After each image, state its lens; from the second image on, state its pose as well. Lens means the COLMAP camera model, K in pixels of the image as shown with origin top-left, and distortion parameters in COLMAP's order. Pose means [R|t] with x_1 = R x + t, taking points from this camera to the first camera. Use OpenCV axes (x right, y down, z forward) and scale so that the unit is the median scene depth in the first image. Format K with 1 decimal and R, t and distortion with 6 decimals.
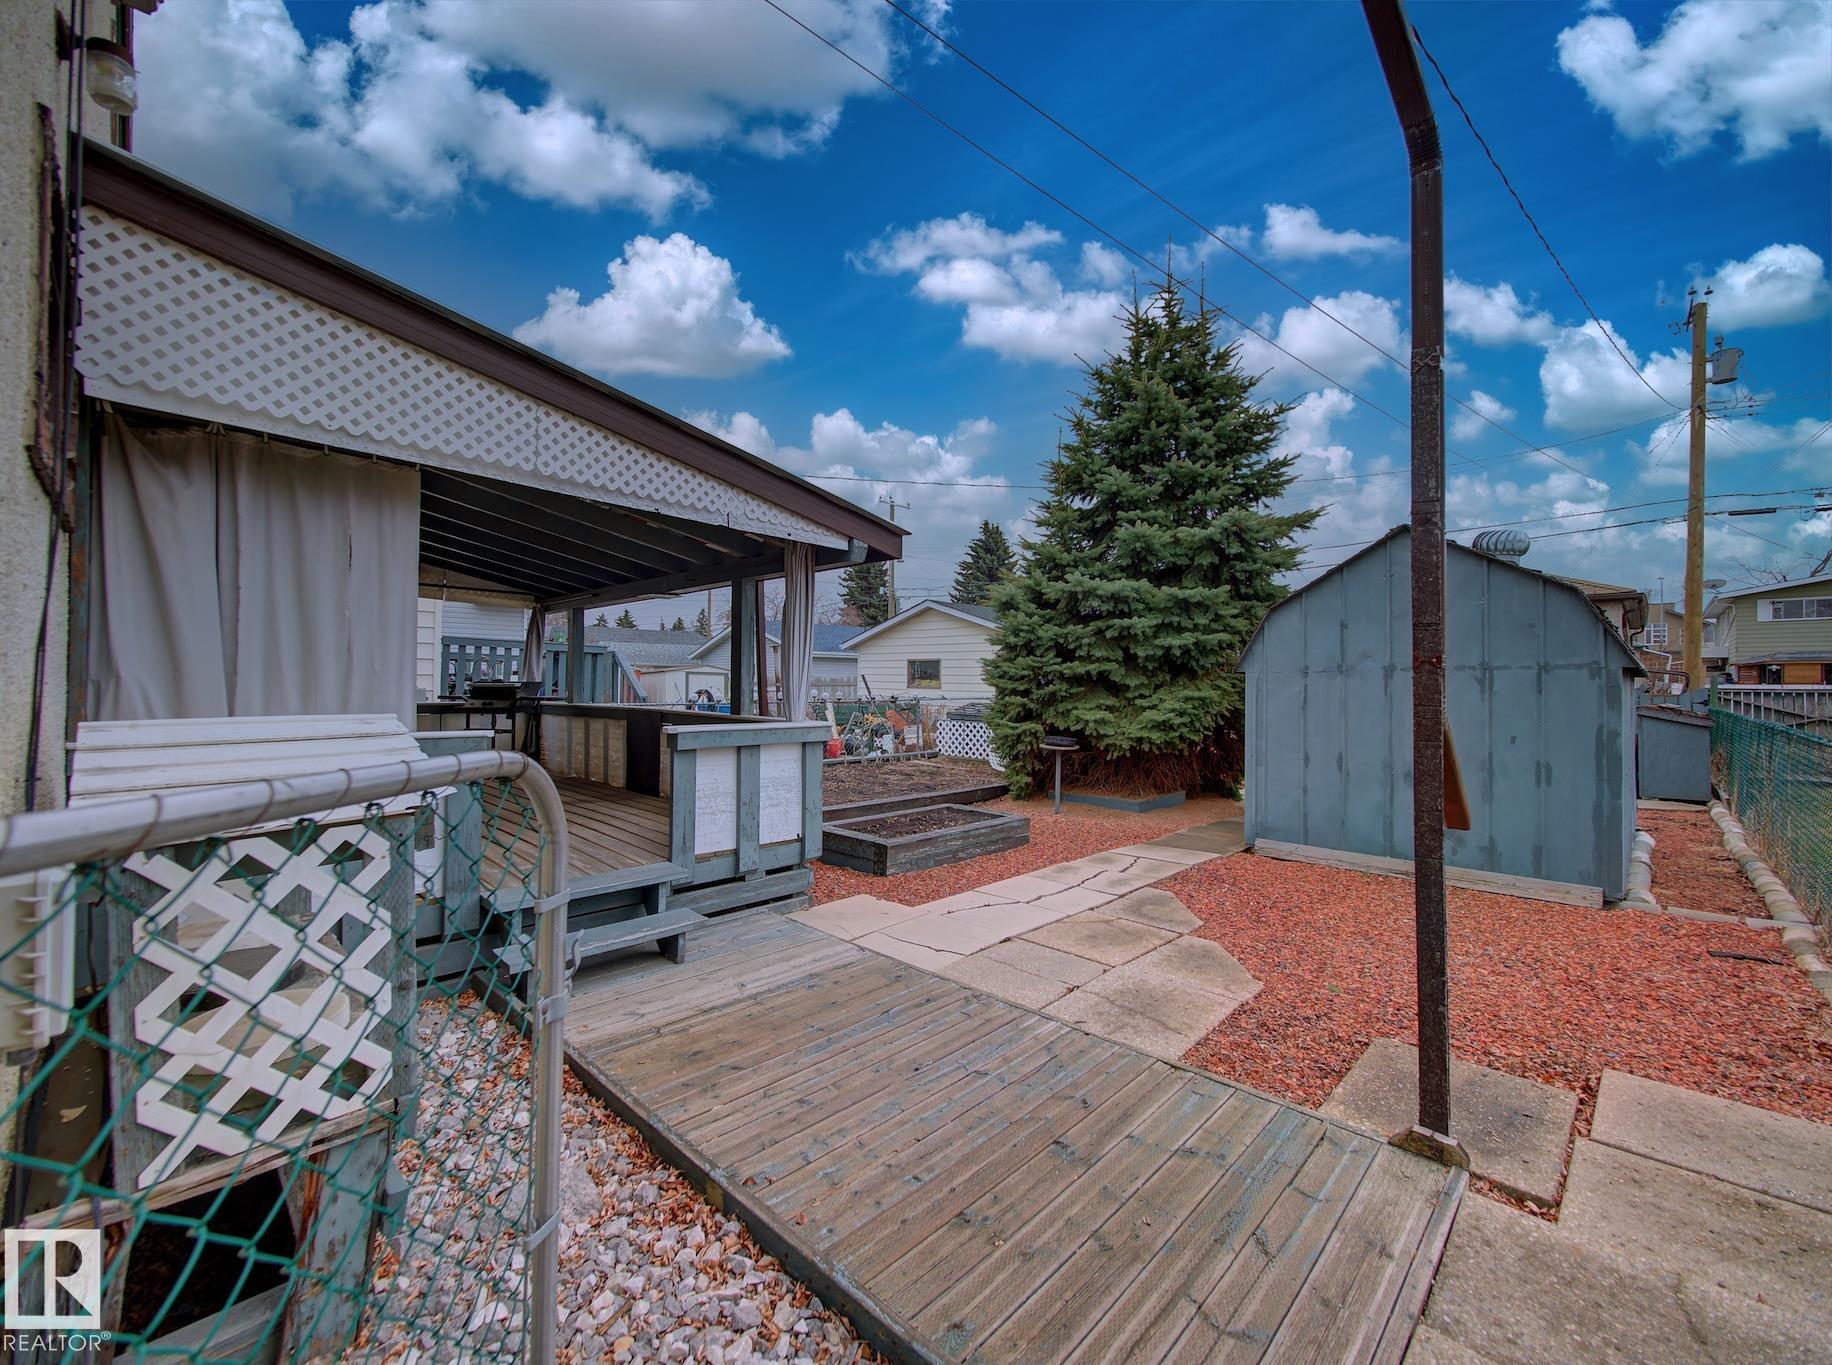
lens RADIAL K [[750.3, 0, 913.1], [0, 750.3, 683.7], [0, 0, 1]] dist [-0.000400, -0.000390]
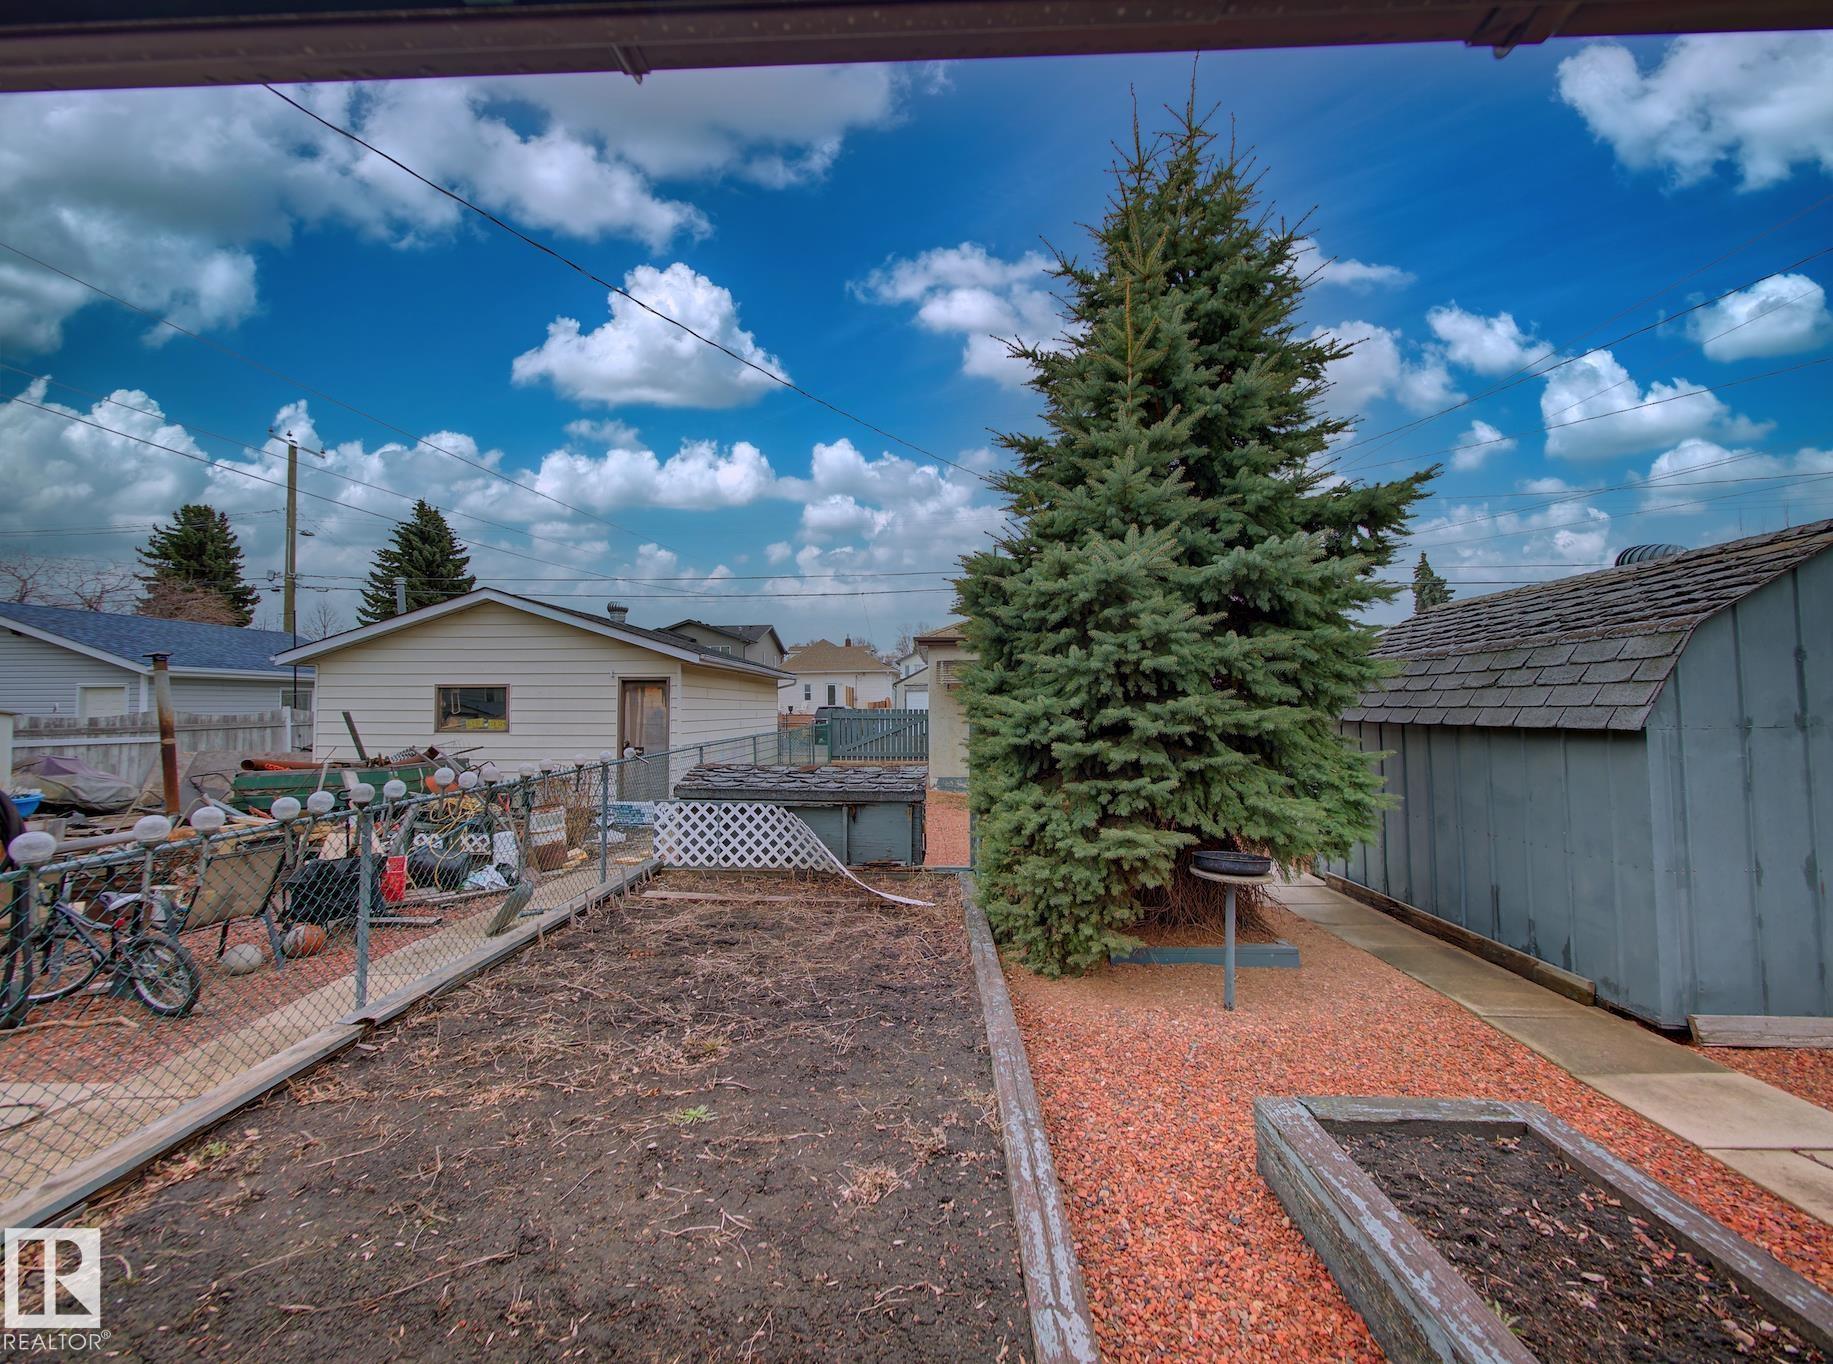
lens RADIAL K [[750.7, 0, 913.6], [0, 750.7, 683.2], [0, 0, 1]] dist [-0.000400, -0.000390]
pose [[0.746543, 0.008331, 0.665285, -0.166279], [0.011463, 0.999612, -0.025380, -0.018542], [-0.665239, 0.026573, 0.746158, 0.417634]]
